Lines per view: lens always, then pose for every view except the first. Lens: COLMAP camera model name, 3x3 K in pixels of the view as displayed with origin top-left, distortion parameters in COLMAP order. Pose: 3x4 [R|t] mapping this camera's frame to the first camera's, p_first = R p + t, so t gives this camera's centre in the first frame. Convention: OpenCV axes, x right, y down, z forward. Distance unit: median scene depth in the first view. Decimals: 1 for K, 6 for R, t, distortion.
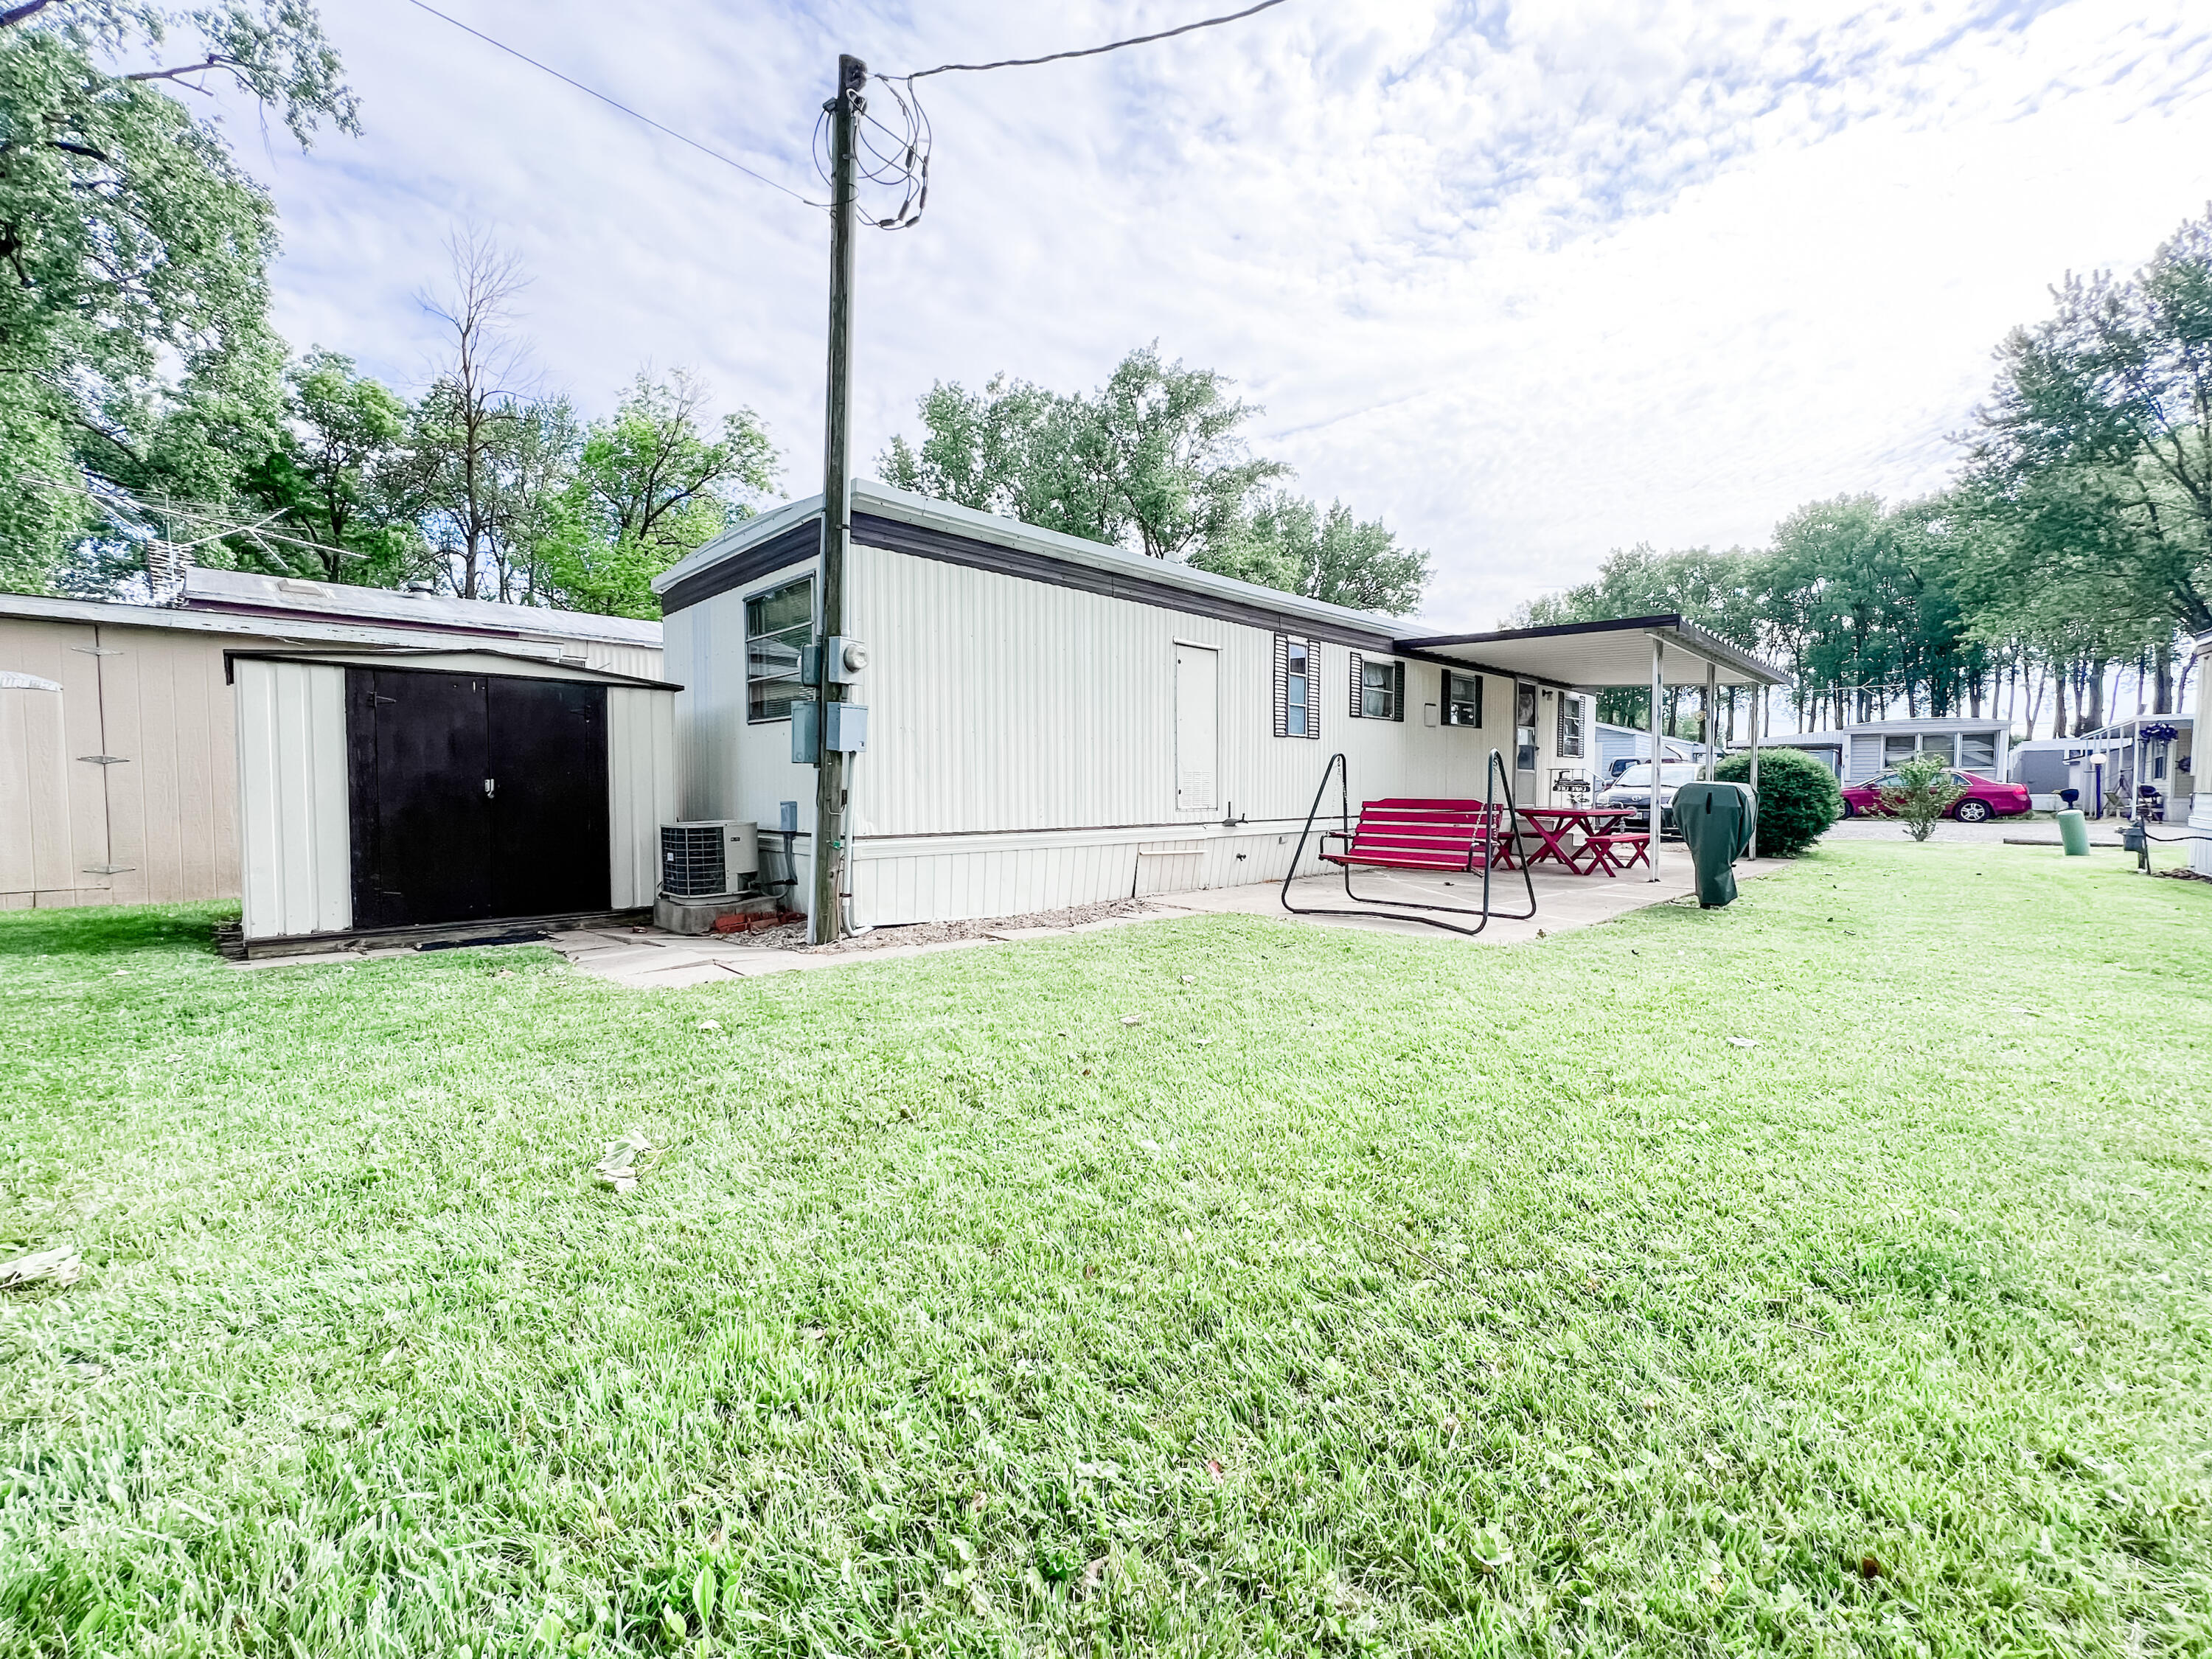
lens RADIAL K [[900.7, 0, 1098.0], [0, 900.7, 832.7], [0, 0, 1]] dist [0.000391, -0.000123]
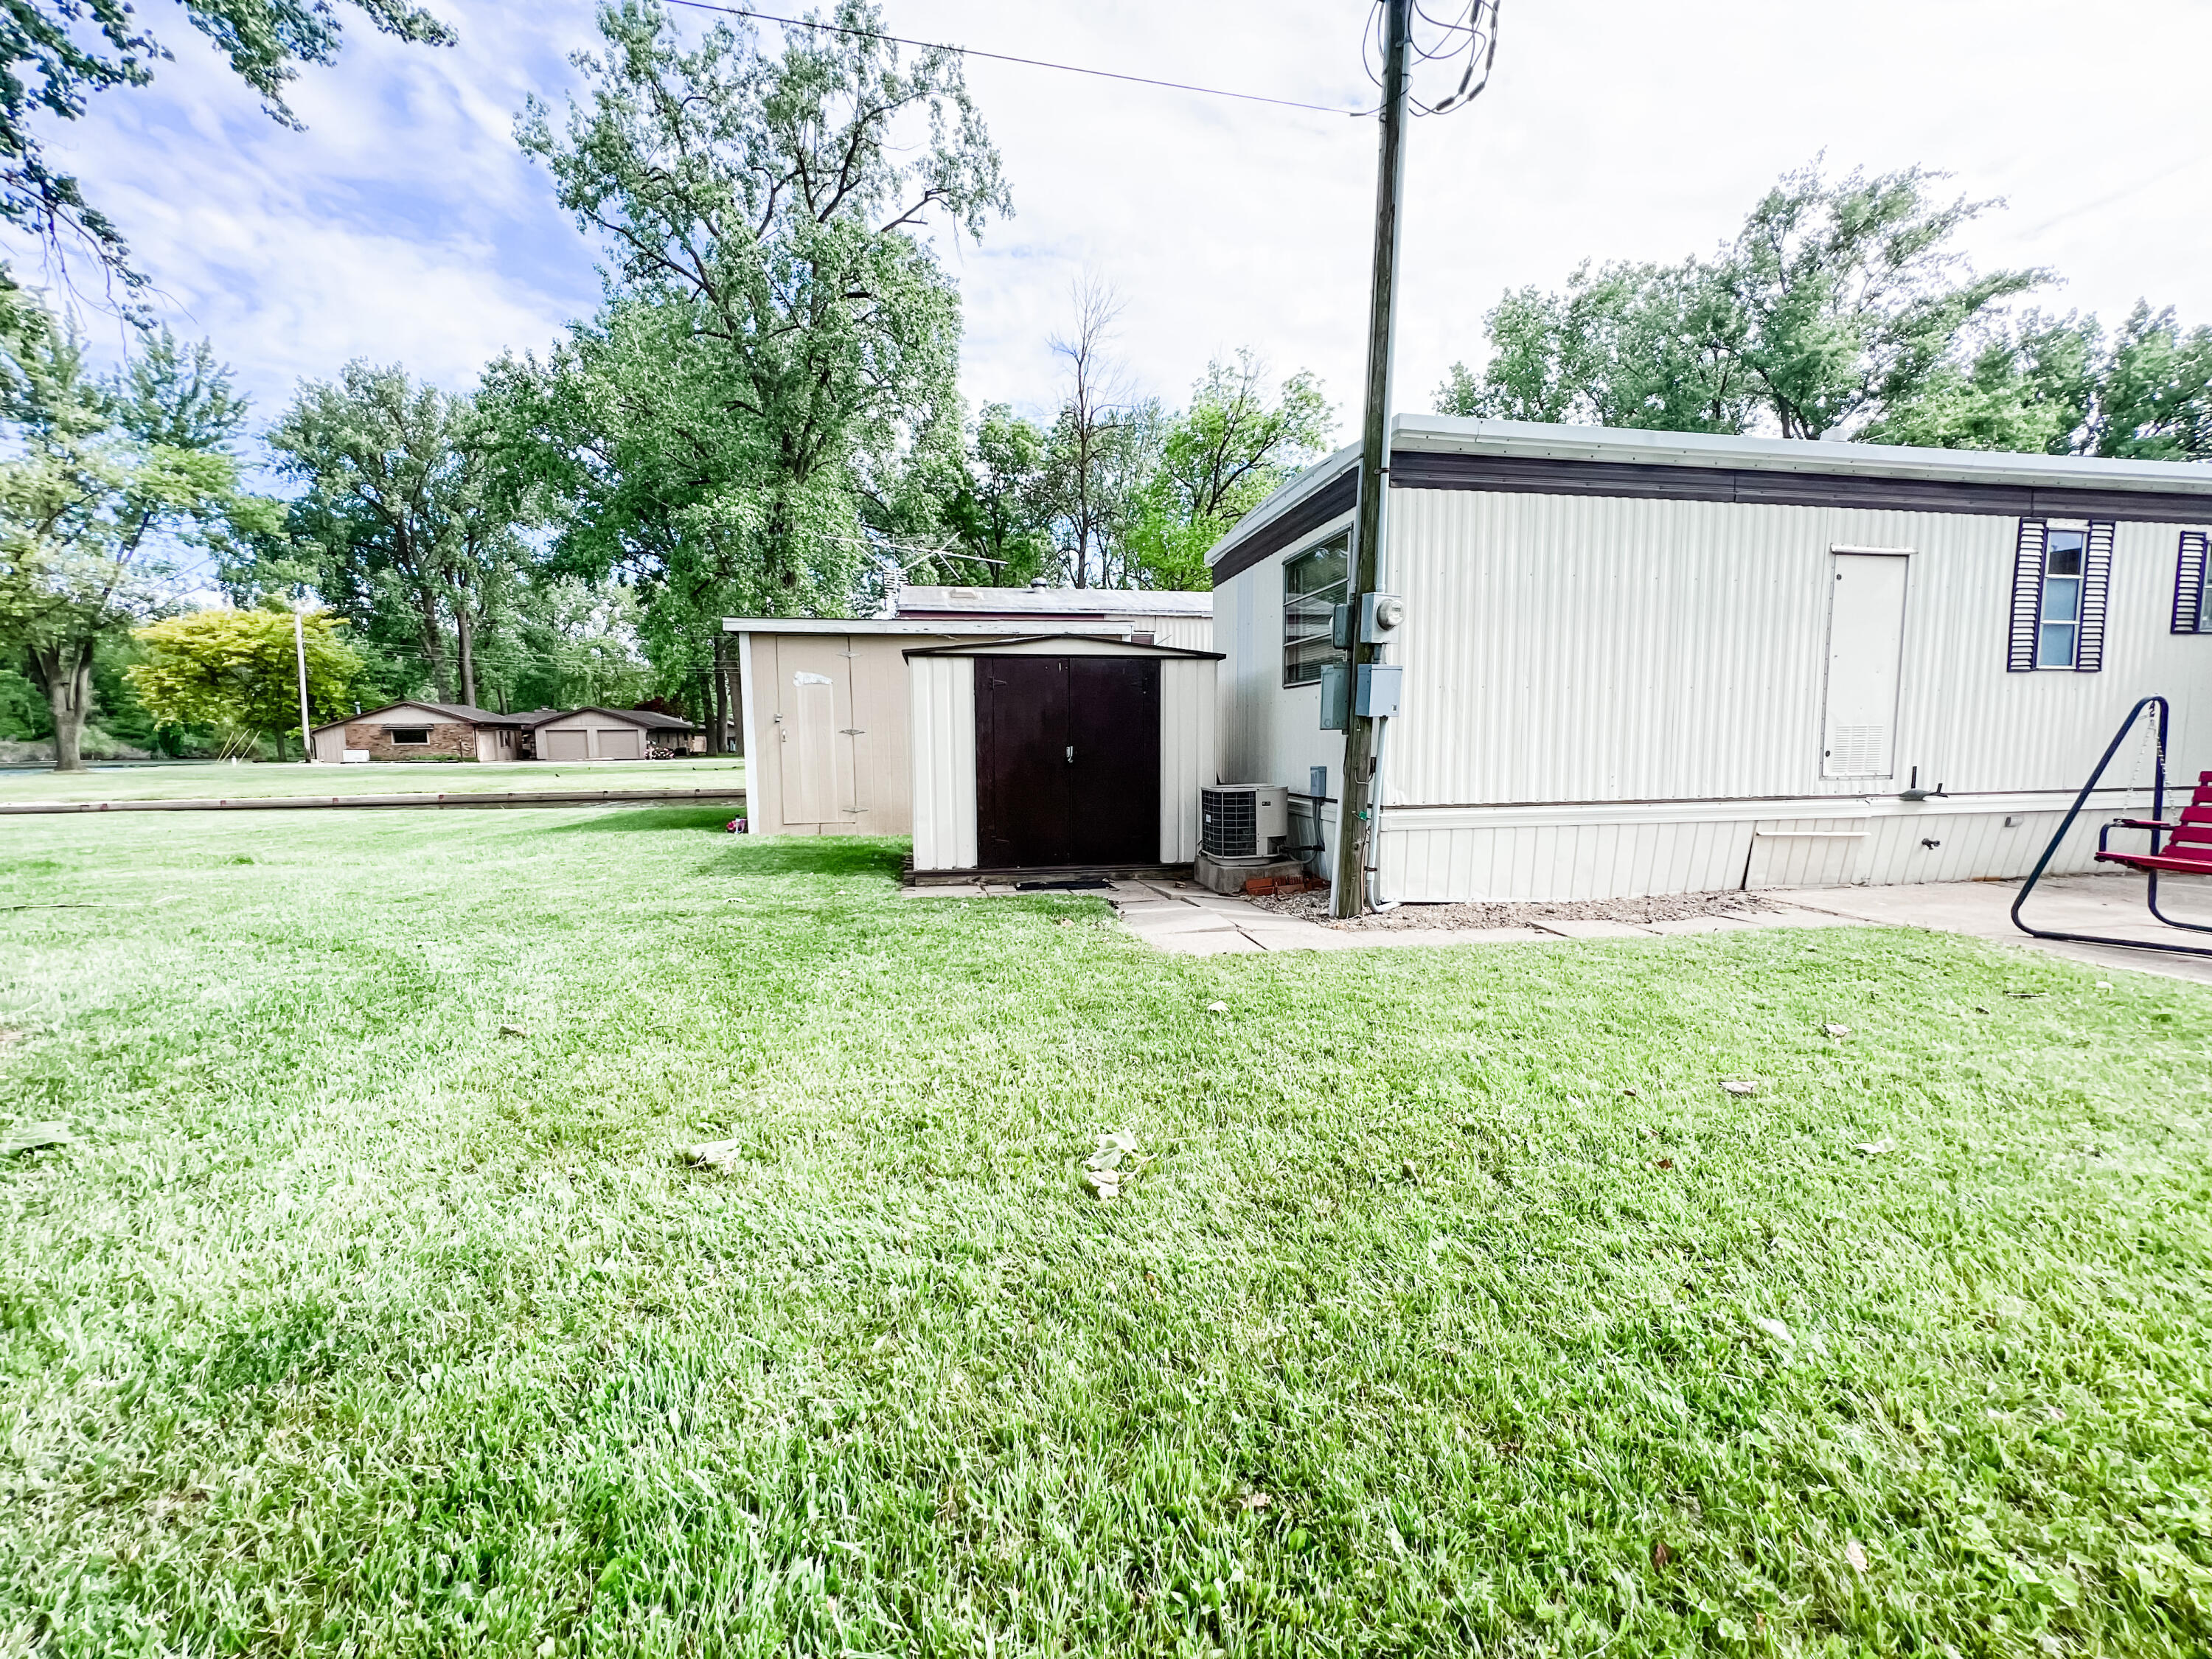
lens RADIAL K [[880.6, 0, 1106.0], [0, 880.6, 829.5], [0, 0, 1]] dist [0.001463, 0.000064]
pose [[0.834073, 0.048234, -0.549541, -0.005132], [-0.018221, 0.998035, 0.059944, -0.019431], [0.551353, -0.039984, 0.833313, 0.067029]]
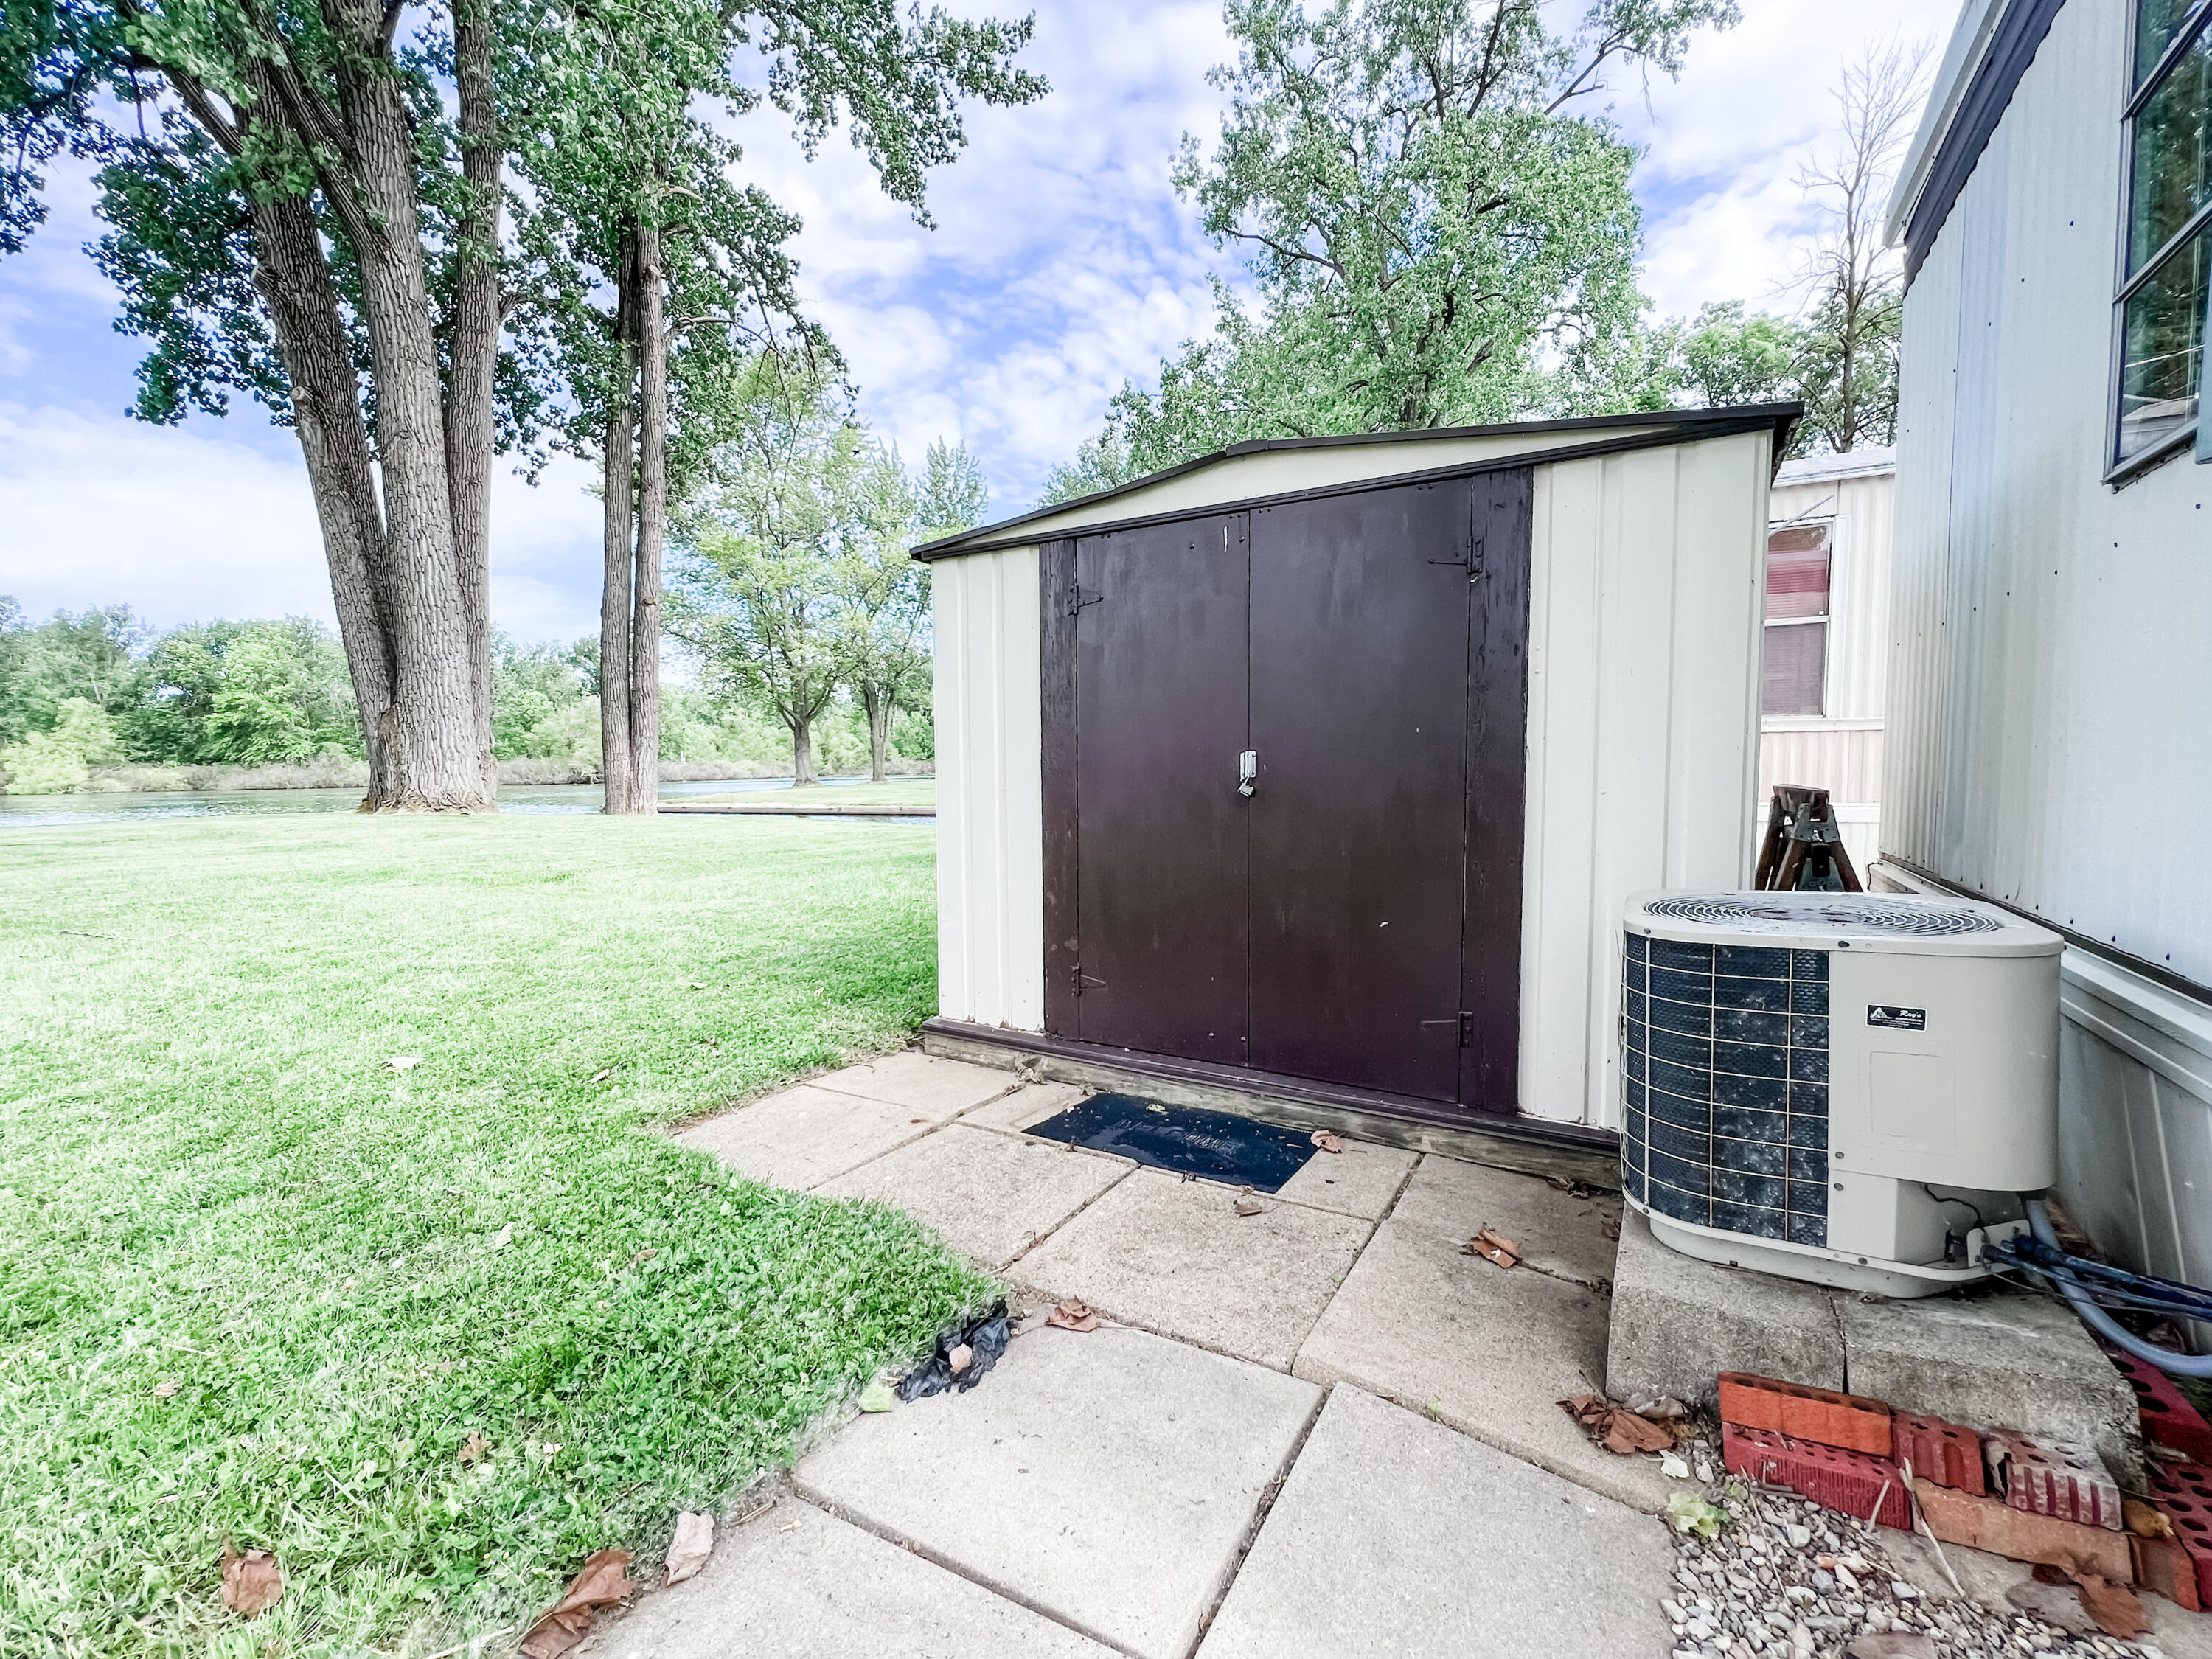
lens RADIAL K [[935.3, 0, 1111.2], [0, 935.3, 836.3], [0, 0, 1]] dist [-0.011122, -0.000036]
pose [[0.269590, 0.070306, -0.960405, -0.246050], [-0.036173, 0.997367, 0.062858, -0.040379], [0.962295, 0.017795, 0.271424, 0.753441]]
